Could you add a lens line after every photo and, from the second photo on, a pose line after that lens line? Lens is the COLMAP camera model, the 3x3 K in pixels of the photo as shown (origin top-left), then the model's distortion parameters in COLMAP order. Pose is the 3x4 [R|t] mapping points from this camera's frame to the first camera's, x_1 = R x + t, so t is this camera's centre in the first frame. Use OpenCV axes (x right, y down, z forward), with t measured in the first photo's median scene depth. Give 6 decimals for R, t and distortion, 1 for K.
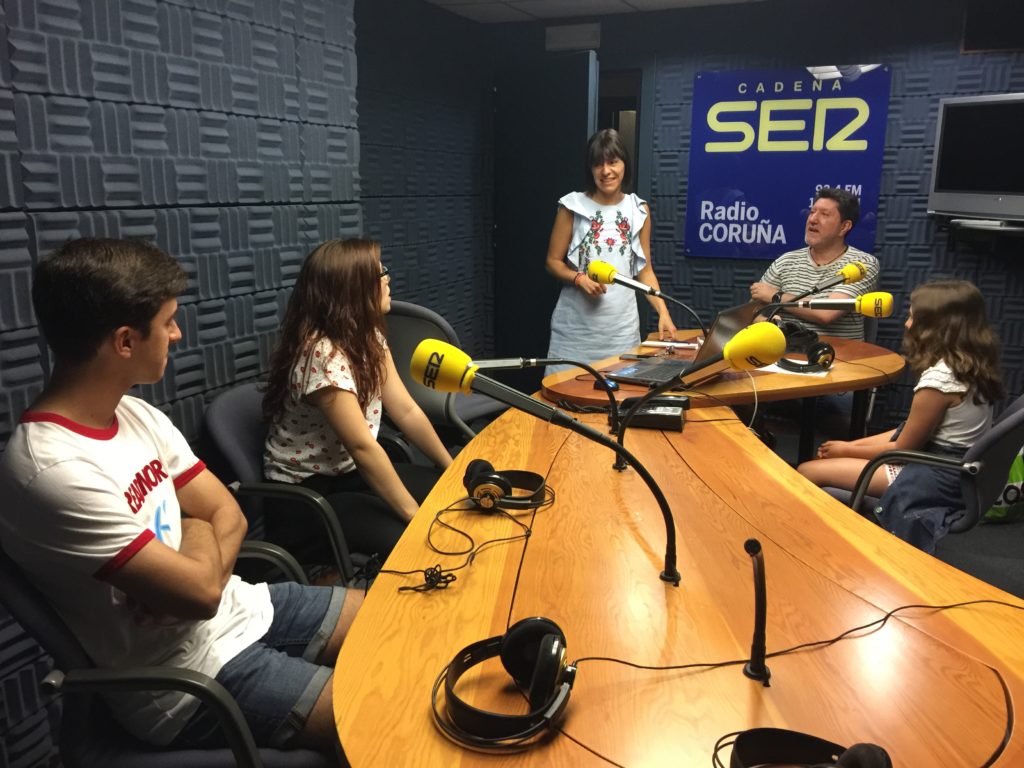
lens RADIAL K [[862.2, 0, 512.0], [0, 862.2, 384.0], [0, 0, 1]] dist [0.074211, -0.141246]
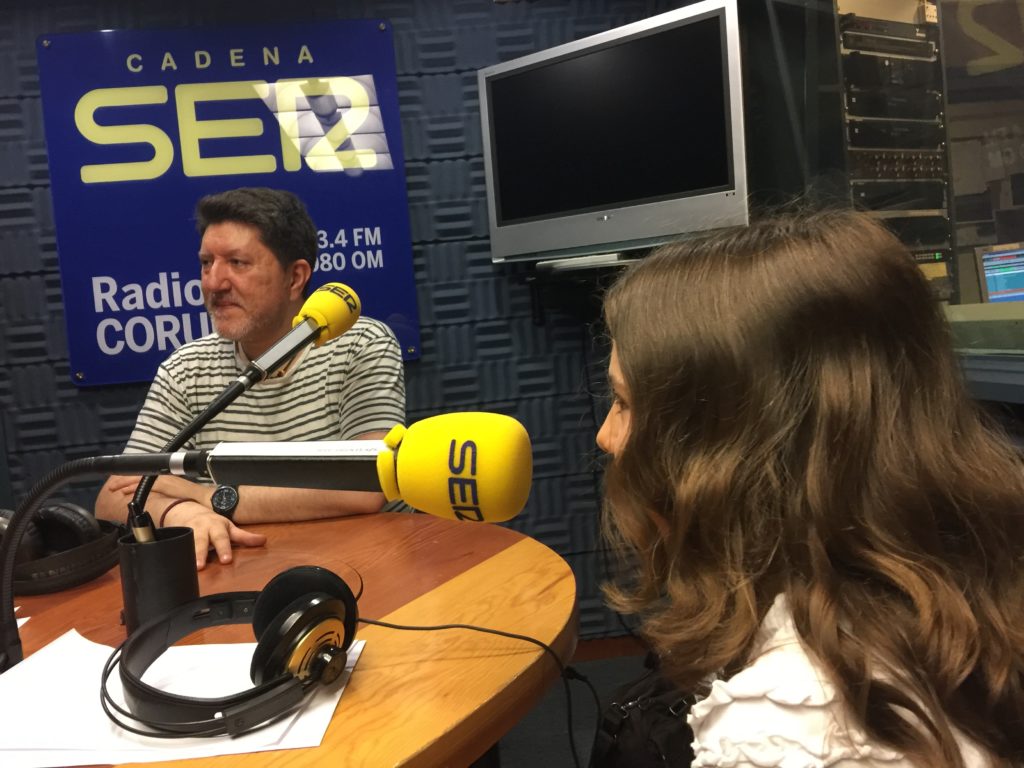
lens RADIAL K [[862.2, 0, 512.0], [0, 862.2, 384.0], [0, 0, 1]] dist [0.074211, -0.141246]
pose [[0.875640, -0.109201, 0.470457, 0.198699], [0.195463, 0.970890, -0.138447, -0.033719], [-0.441643, 0.213187, 0.871494, 0.487379]]
